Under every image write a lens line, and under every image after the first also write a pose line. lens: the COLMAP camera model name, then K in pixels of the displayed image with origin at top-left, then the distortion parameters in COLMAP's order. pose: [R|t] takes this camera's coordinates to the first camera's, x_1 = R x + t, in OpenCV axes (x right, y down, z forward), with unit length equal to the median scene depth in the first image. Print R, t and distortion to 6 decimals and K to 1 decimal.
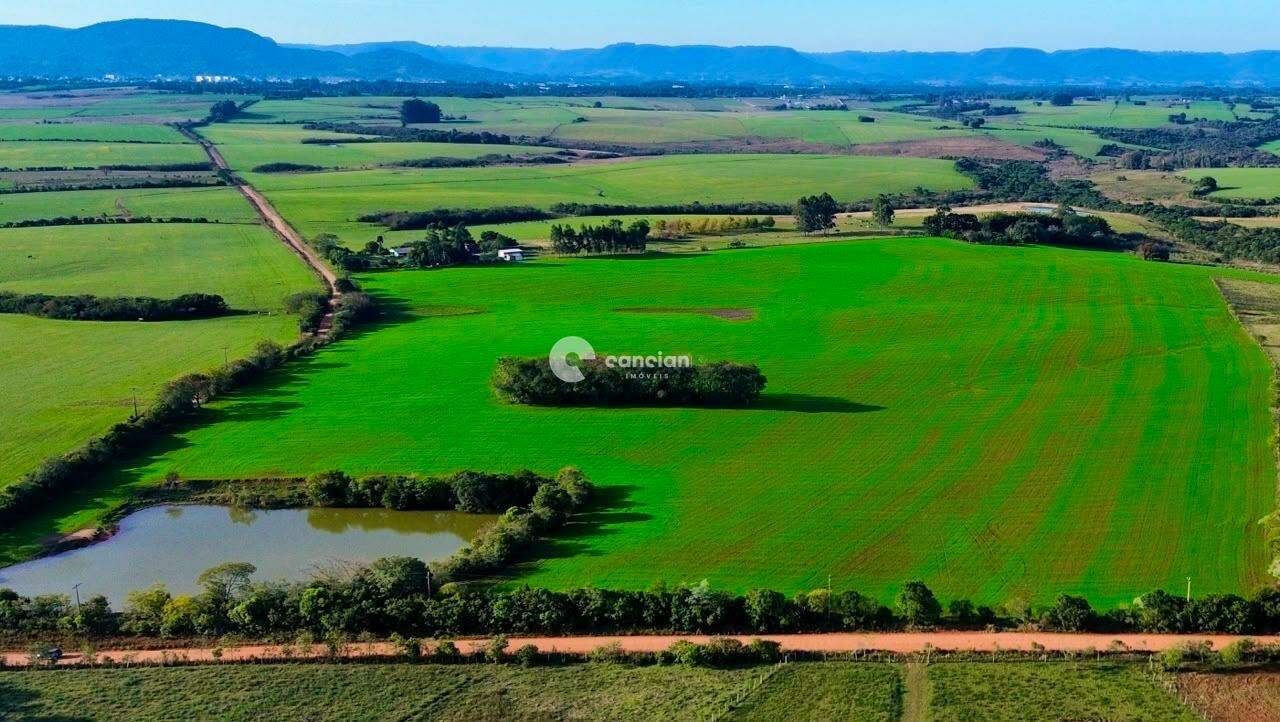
lens RADIAL K [[1283.0, 0, 817.2], [0, 1283.0, 359.8], [0, 0, 1]] dist [0.087964, -0.103807]
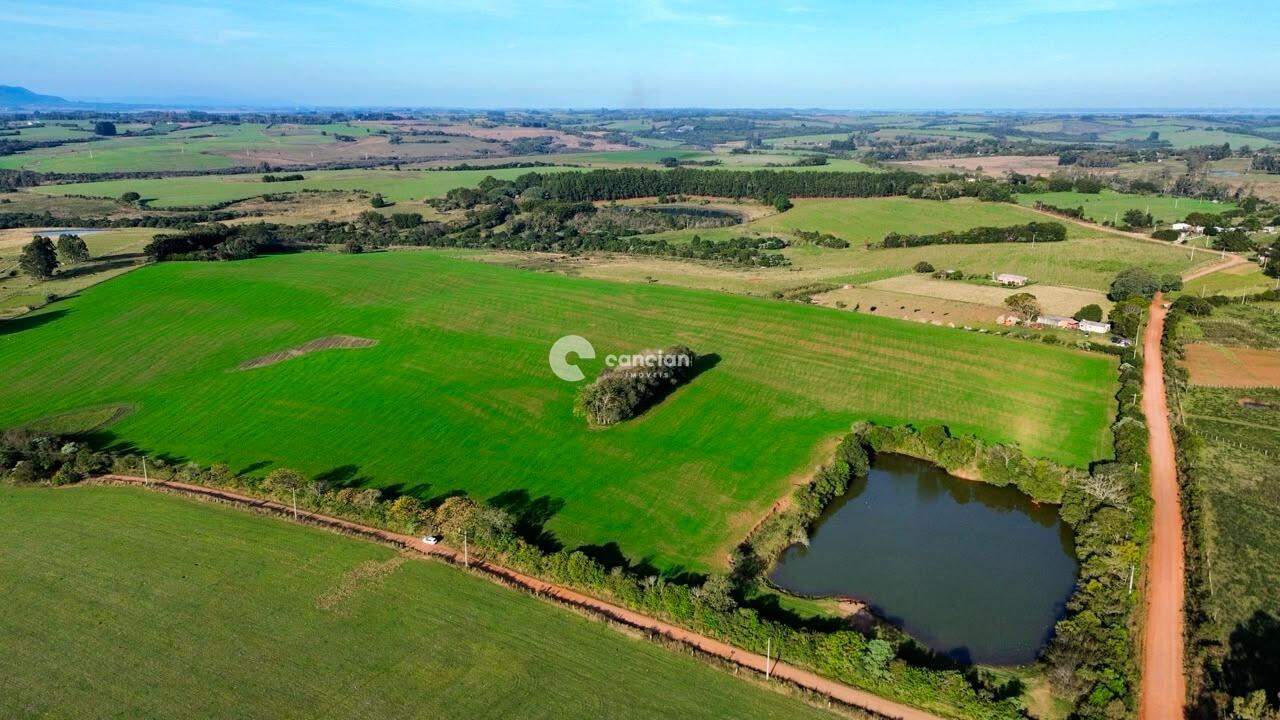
lens RADIAL K [[900.1, 0, 640.0], [0, 900.1, 360.0], [0, 0, 1]] dist [0.060491, -0.054681]
pose [[0.472507, -0.246690, 0.846098, -0.512915], [0.194759, 0.965520, 0.172745, -0.089801], [-0.859538, 0.083162, 0.504260, 0.330024]]
